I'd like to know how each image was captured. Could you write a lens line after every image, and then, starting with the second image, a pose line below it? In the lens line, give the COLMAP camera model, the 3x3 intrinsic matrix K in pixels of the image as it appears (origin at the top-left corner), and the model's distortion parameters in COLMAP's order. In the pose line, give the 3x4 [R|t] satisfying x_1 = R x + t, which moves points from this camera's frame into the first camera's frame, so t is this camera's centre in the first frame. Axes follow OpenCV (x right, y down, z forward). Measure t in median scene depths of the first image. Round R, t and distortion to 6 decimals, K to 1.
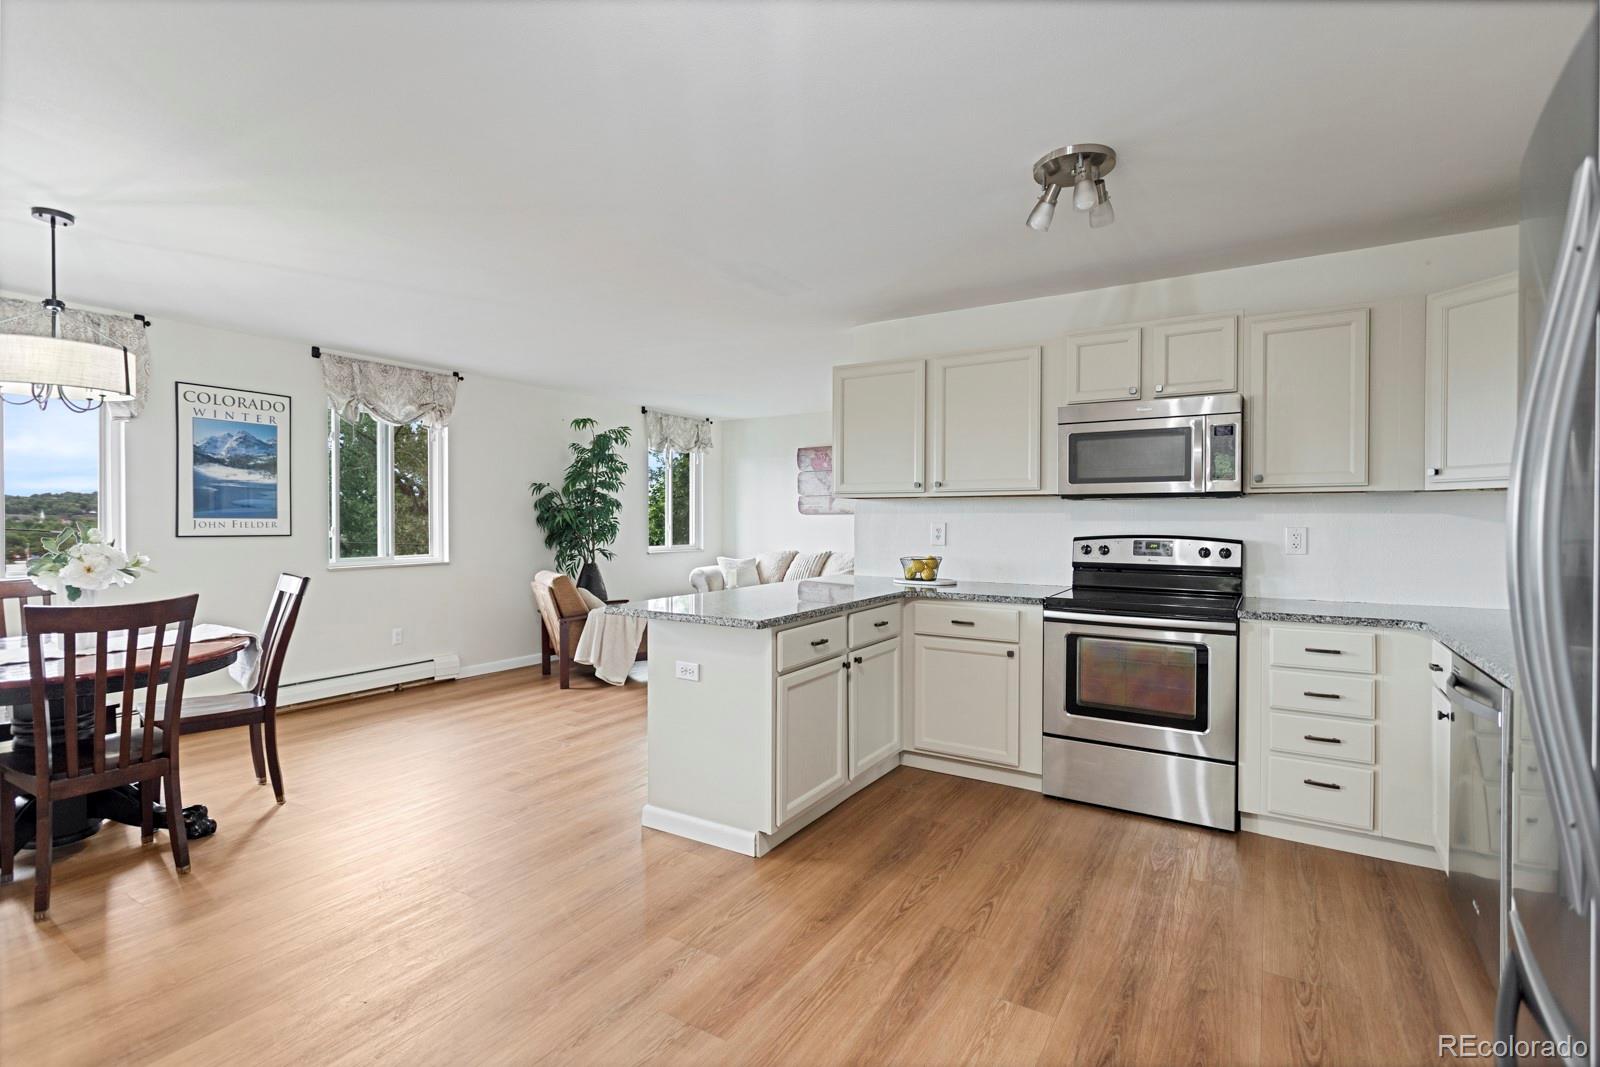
lens RADIAL K [[755.1, 0, 800.1], [0, 755.1, 527.3], [0, 0, 1]] dist [-0.010911, 0.010106]
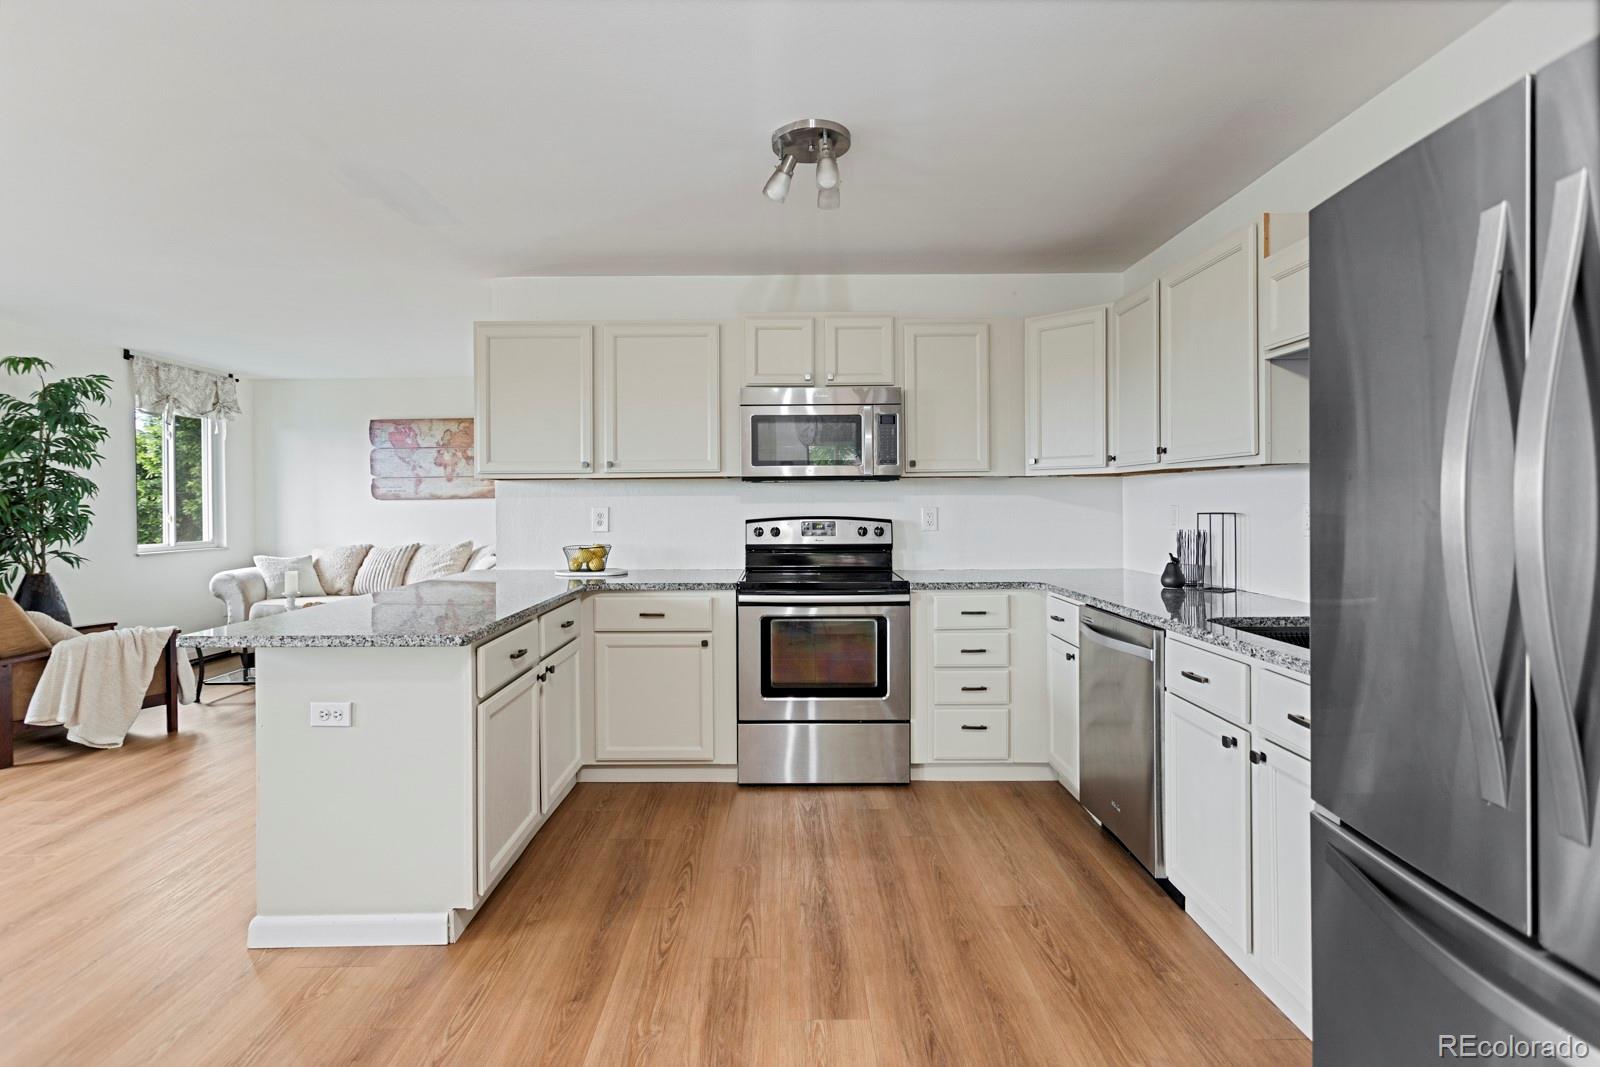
lens RADIAL K [[762.1, 0, 791.3], [0, 762.1, 510.0], [0, 0, 1]] dist [0.000210, 0.001410]
pose [[0.845244, -0.011936, 0.534248, -0.125652], [0.014198, 0.999899, -0.000123, 0.001066], [-0.534193, 0.007689, 0.845328, 0.112476]]
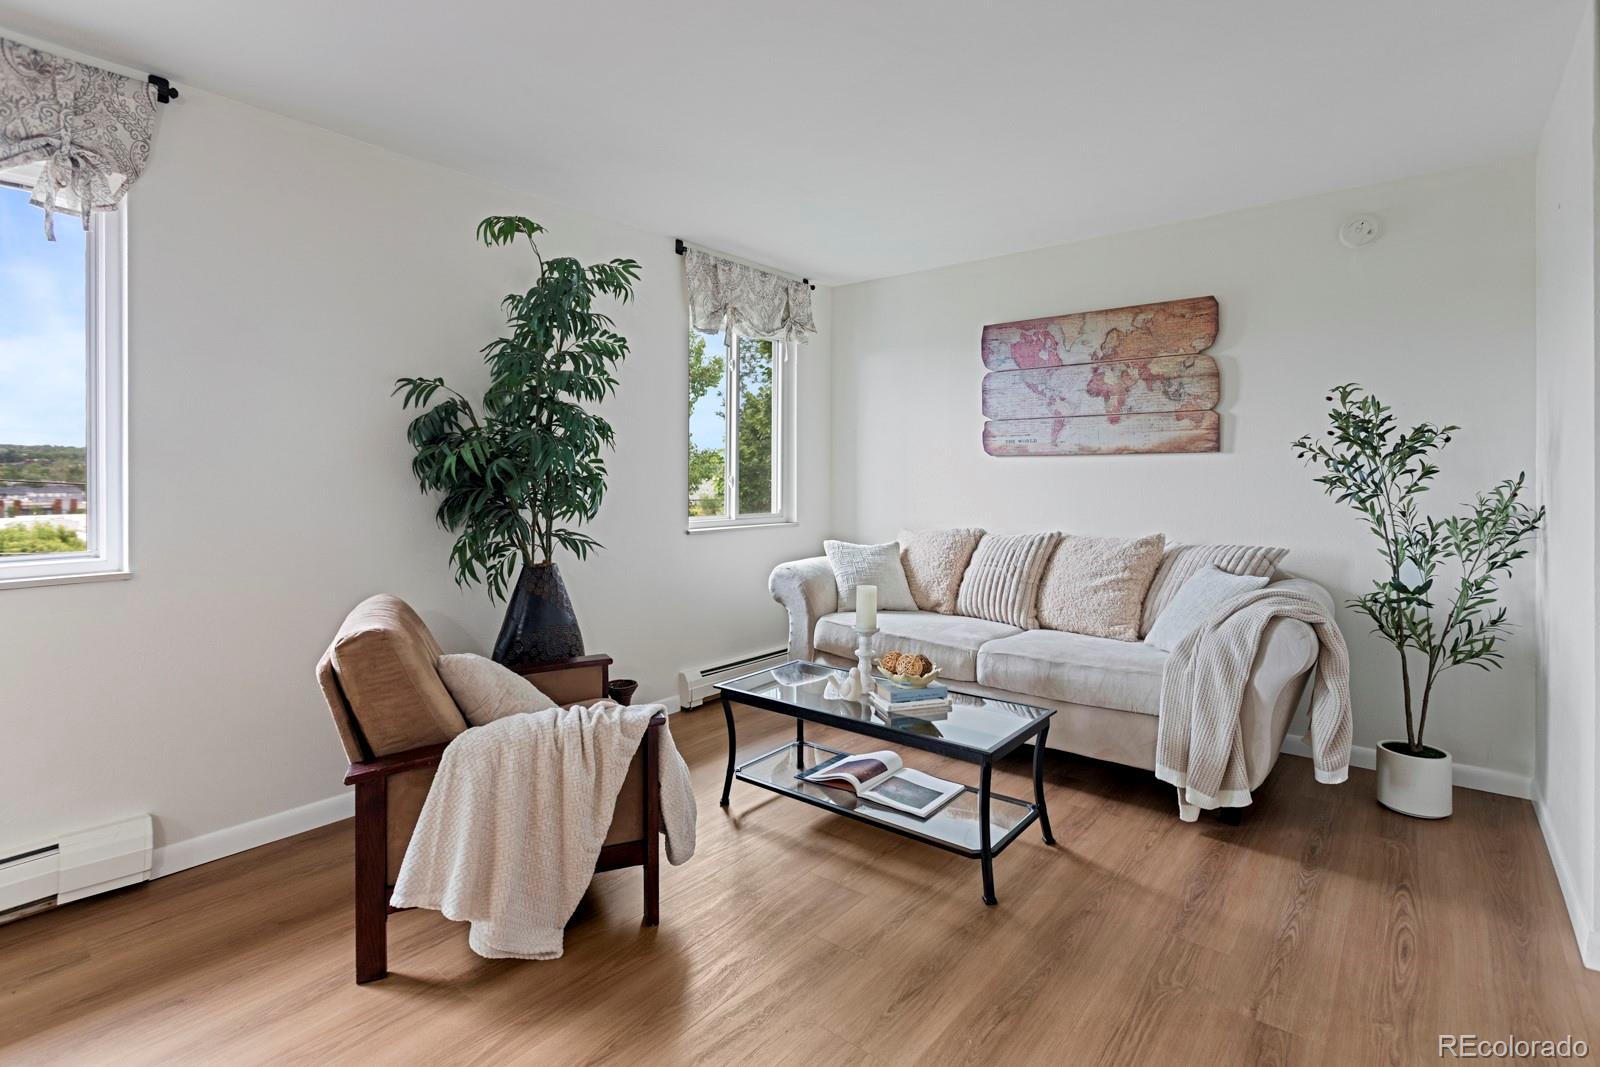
lens RADIAL K [[777.2, 0, 799.1], [0, 777.2, 473.3], [0, 0, 1]] dist [0.003064, -0.000155]
pose [[0.992235, 0.003173, -0.124337, -0.126111], [-0.004025, 0.999970, -0.006603, -0.004014], [0.124312, 0.007052, 0.992218, 0.982988]]
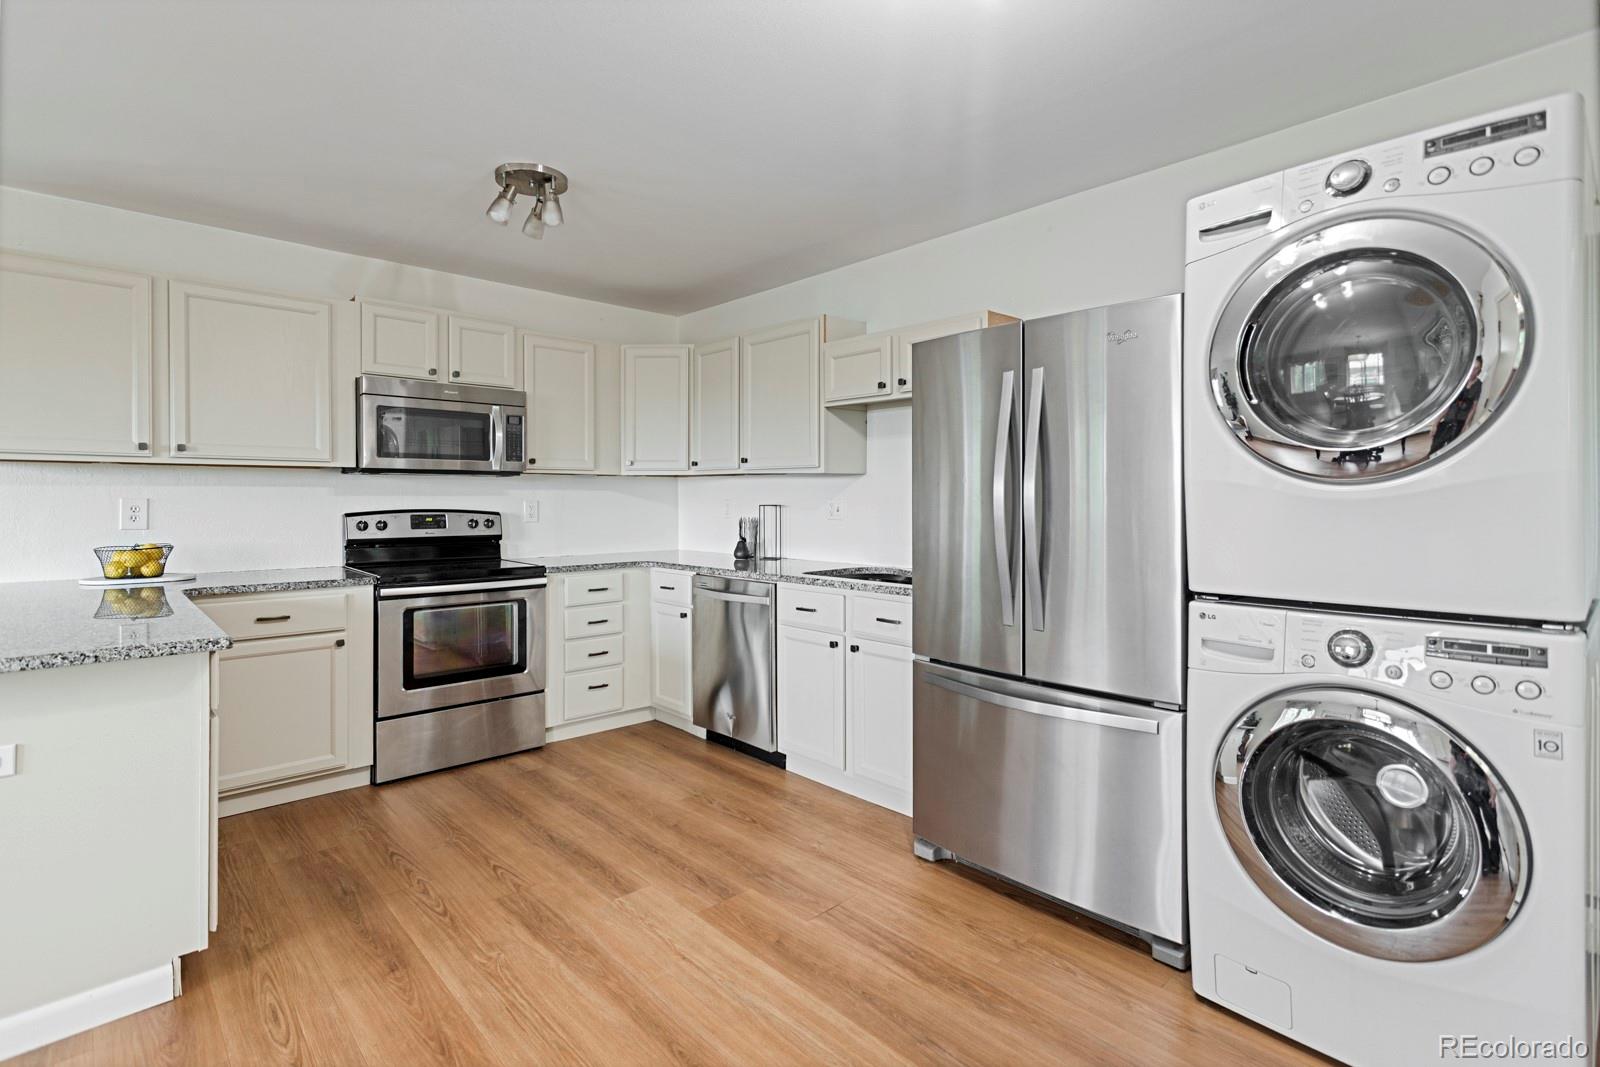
lens RADIAL K [[763.7, 0, 802.5], [0, 763.7, 504.1], [0, 0, 1]] dist [0.001922, 0.000938]
pose [[0.251124, -0.009473, 0.967909, -0.413540], [0.010928, 0.999916, 0.006951, 0.001328], [-0.967893, 0.008832, 0.251207, 0.208682]]
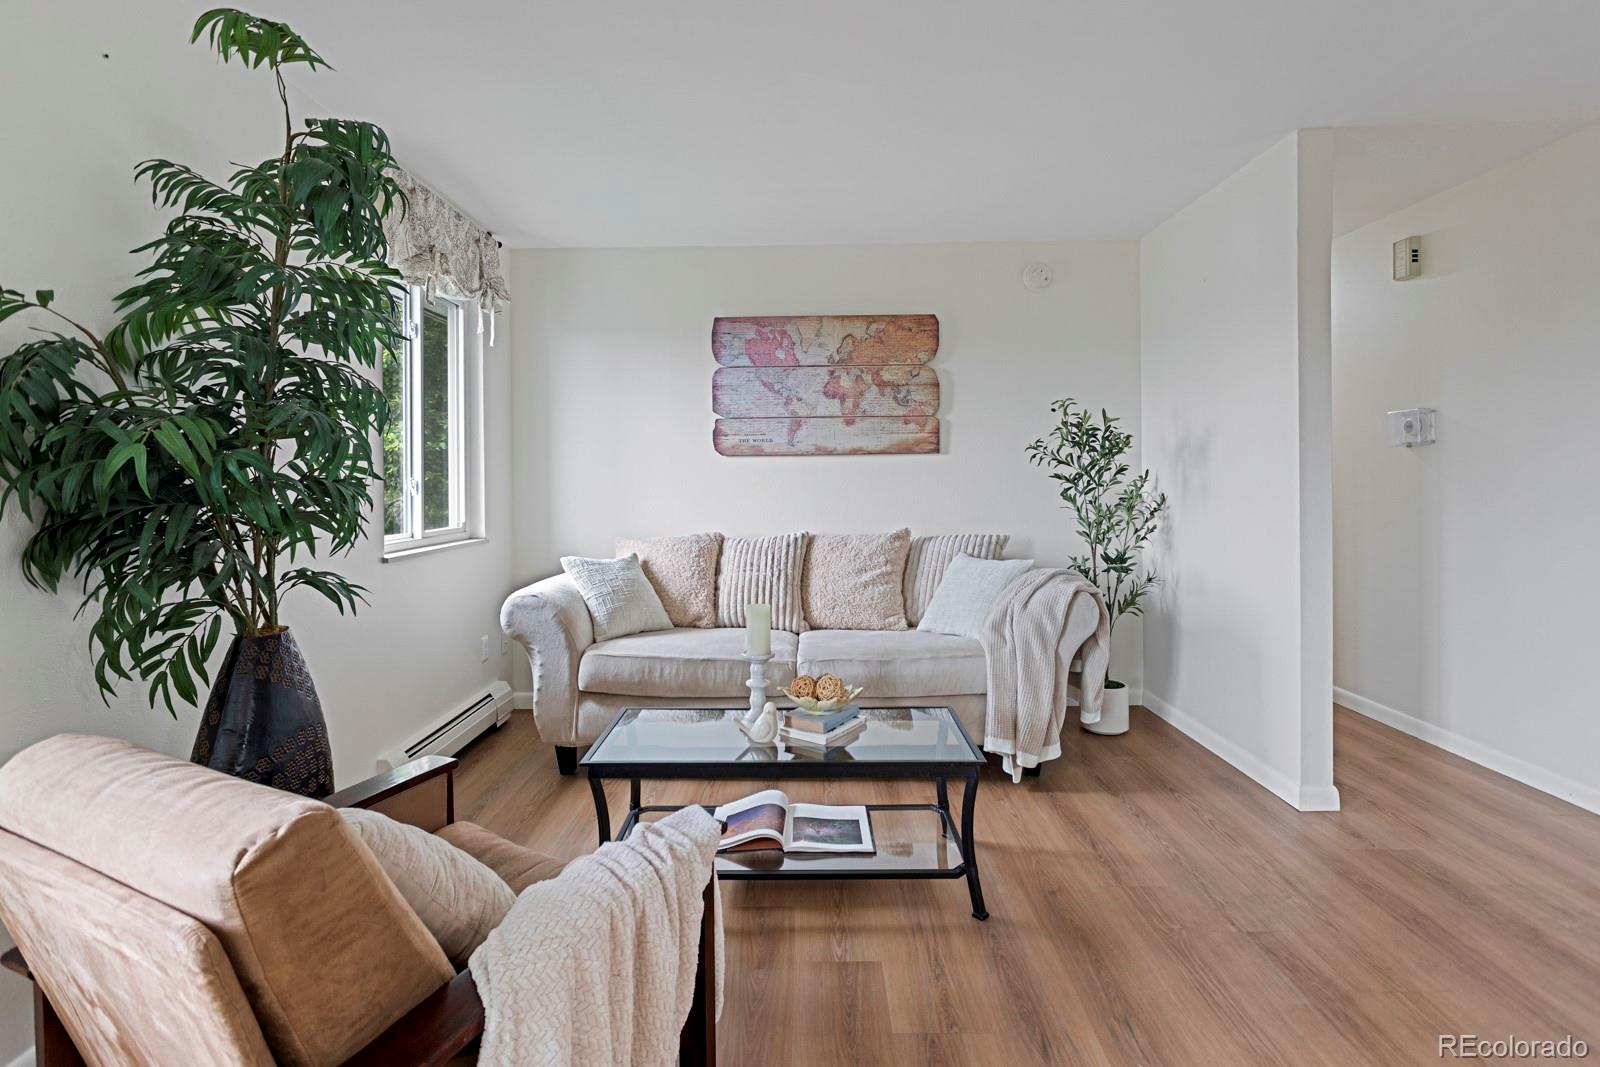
lens RADIAL K [[772.4, 0, 796.0], [0, 772.4, 486.1], [0, 0, 1]] dist [0.000197, 0.000619]
pose [[0.856697, -0.012123, 0.515677, -0.442025], [0.009224, 0.999924, 0.008183, -0.003604], [-0.515737, -0.002253, 0.856744, 1.166799]]
